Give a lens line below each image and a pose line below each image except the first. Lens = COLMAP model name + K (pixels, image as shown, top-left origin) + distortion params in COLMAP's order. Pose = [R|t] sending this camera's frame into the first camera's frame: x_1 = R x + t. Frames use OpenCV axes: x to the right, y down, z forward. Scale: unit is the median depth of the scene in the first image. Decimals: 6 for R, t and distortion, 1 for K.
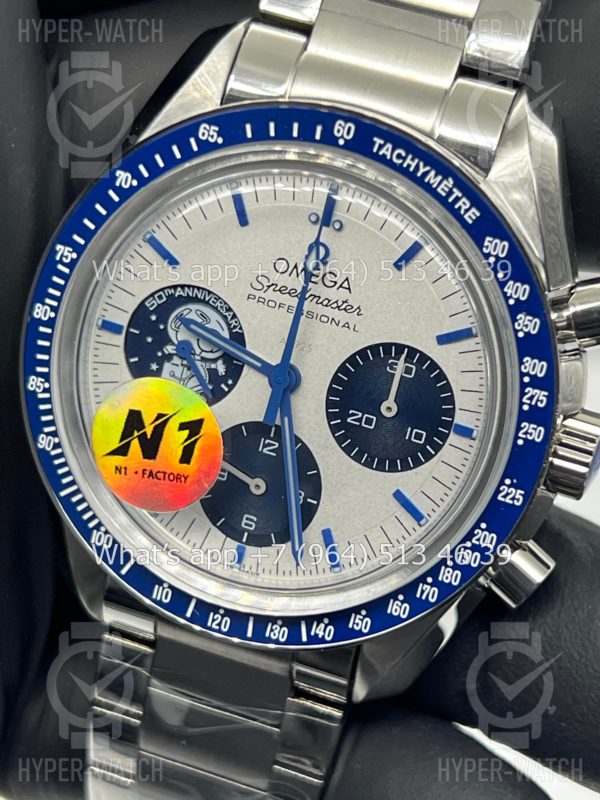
lens RADIAL K [[1889.5, 0, 302.7], [0, 1889.5, 401.2], [0, 0, 1]] dist [0.223845, 0.000000]
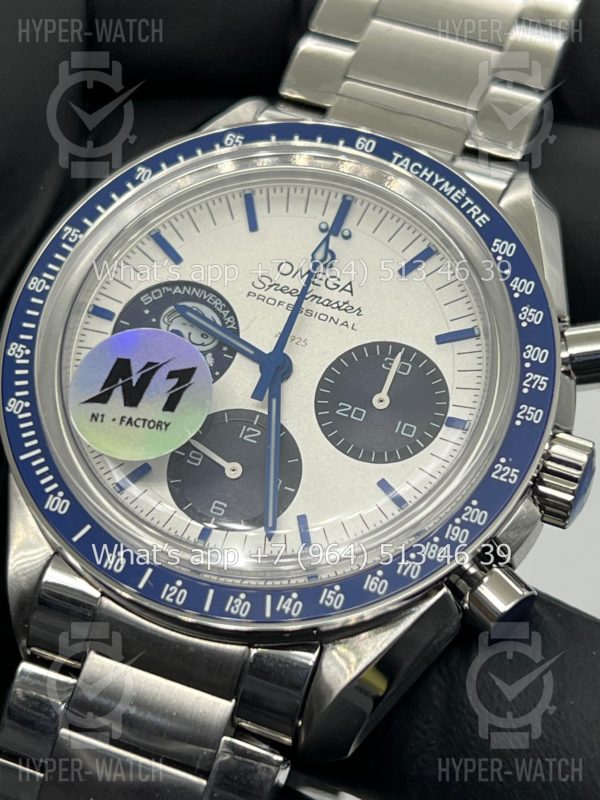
lens RADIAL K [[1889.5, 0, 299.0], [0, 1889.5, 399.5], [0, 0, 1]] dist [0.223845, 0.000000]
pose [[0.984080, 0.158684, 0.080035, -0.074473], [-0.092971, 0.843437, -0.529123, 0.524408], [-0.151468, 0.513258, 0.844762, 0.180080]]
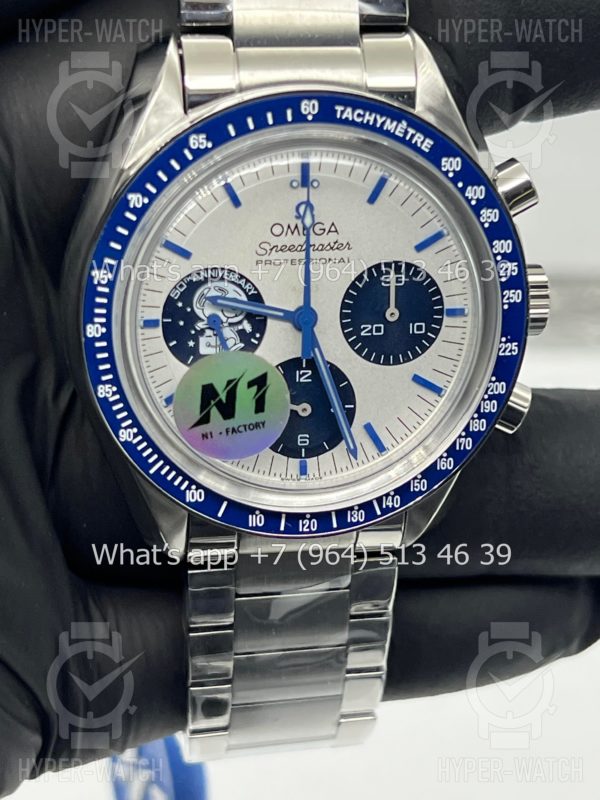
lens RADIAL K [[1889.5, 0, 294.9], [0, 1889.5, 405.5], [0, 0, 1]] dist [0.223845, 0.000000]
pose [[0.886749, -0.336311, 0.317129, -0.419649], [0.296808, 0.940197, 0.167138, -0.164393], [-0.354374, -0.054083, 0.933539, -0.127306]]
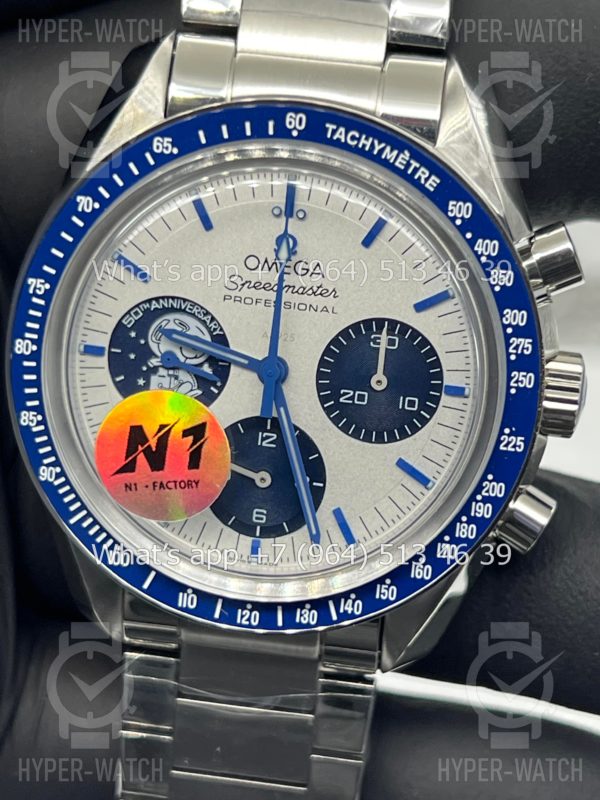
lens RADIAL K [[1889.5, 0, 298.8], [0, 1889.5, 399.2], [0, 0, 1]] dist [0.223845, 0.000000]
pose [[0.979453, -0.170398, 0.107874, -0.109977], [0.171330, 0.985214, 0.000635, 0.004981], [-0.106387, 0.017860, 0.994164, -0.019819]]
